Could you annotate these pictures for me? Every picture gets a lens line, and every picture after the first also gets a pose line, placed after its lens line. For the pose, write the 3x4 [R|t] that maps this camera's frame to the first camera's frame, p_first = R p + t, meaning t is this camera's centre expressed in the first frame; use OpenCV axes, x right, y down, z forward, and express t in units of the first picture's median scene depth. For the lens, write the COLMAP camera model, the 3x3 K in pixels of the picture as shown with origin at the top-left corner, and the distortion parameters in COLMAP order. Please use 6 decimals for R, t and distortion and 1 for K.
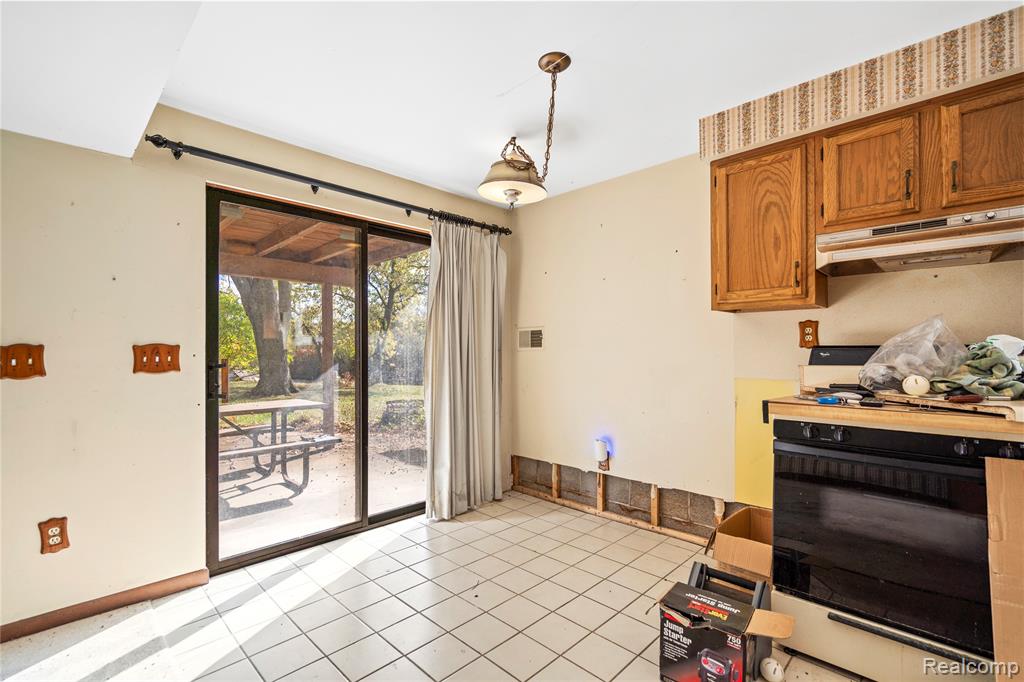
lens RADIAL K [[465.5, 0, 511.4], [0, 465.5, 347.4], [0, 0, 1]] dist [-0.002488, 0.002599]
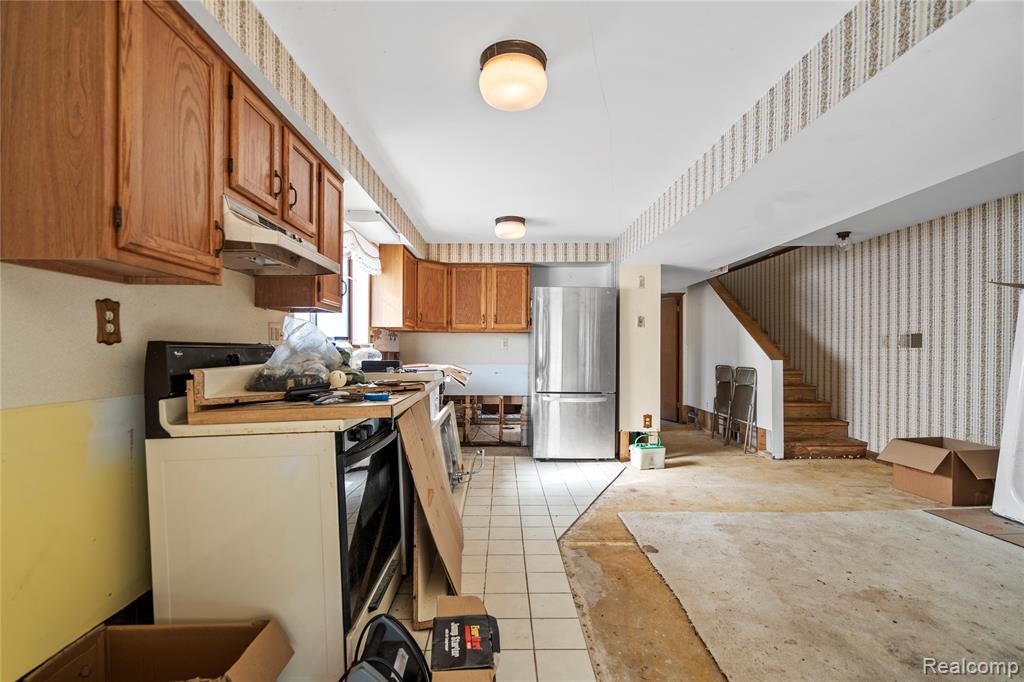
lens RADIAL K [[465.5, 0, 507.0], [0, 465.5, 355.8], [0, 0, 1]] dist [-0.002488, 0.002599]
pose [[-0.704641, -0.006801, 0.709532, -0.174907], [-0.004901, 0.999977, 0.004718, 0.011623], [-0.709547, -0.000153, -0.704658, 1.077593]]
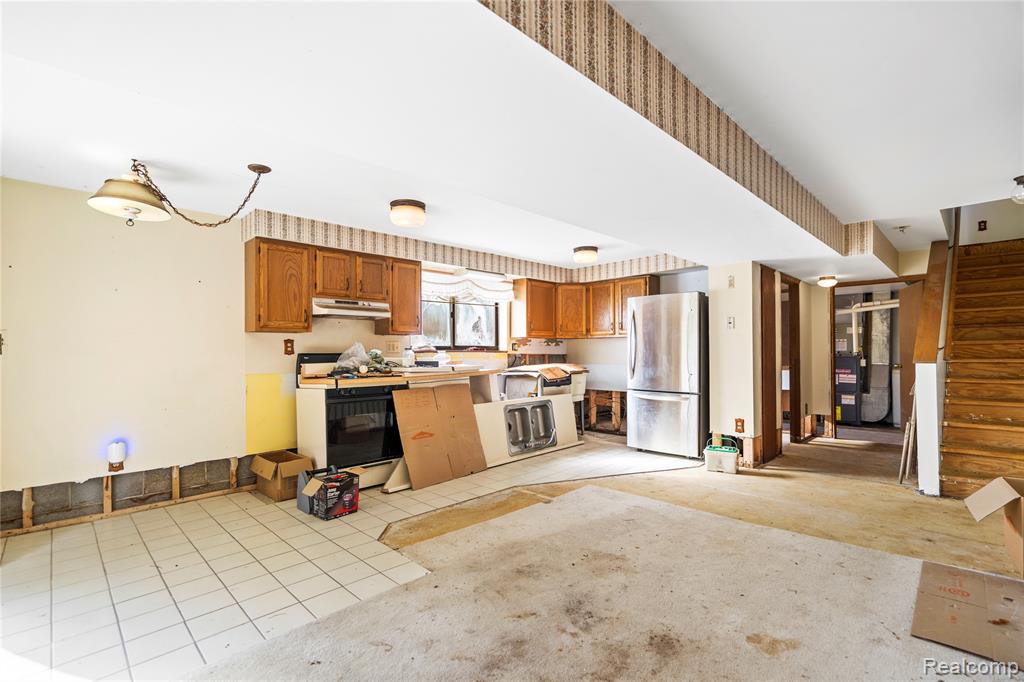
lens RADIAL K [[465.5, 0, 506.3], [0, 465.5, 352.8], [0, 0, 1]] dist [-0.002488, 0.002599]
pose [[0.017177, 0.001278, 0.999852, -1.161450], [0.002000, 0.999997, -0.001312, -0.002090], [-0.999850, 0.002022, 0.017174, 0.133029]]
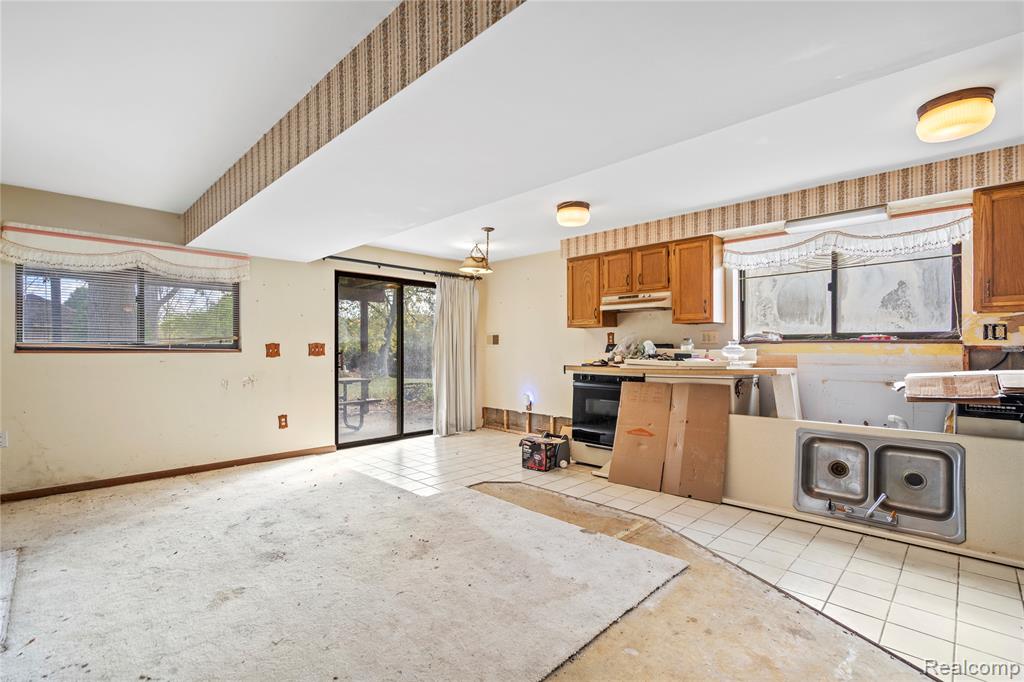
lens RADIAL K [[465.5, 0, 512.5], [0, 465.5, 347.7], [0, 0, 1]] dist [-0.002488, 0.002599]
pose [[1.000000, 0.000810, 0.000524, 0.182300], [-0.000814, 0.999968, 0.007972, -0.004388], [-0.000518, -0.007973, 0.999968, -1.197021]]
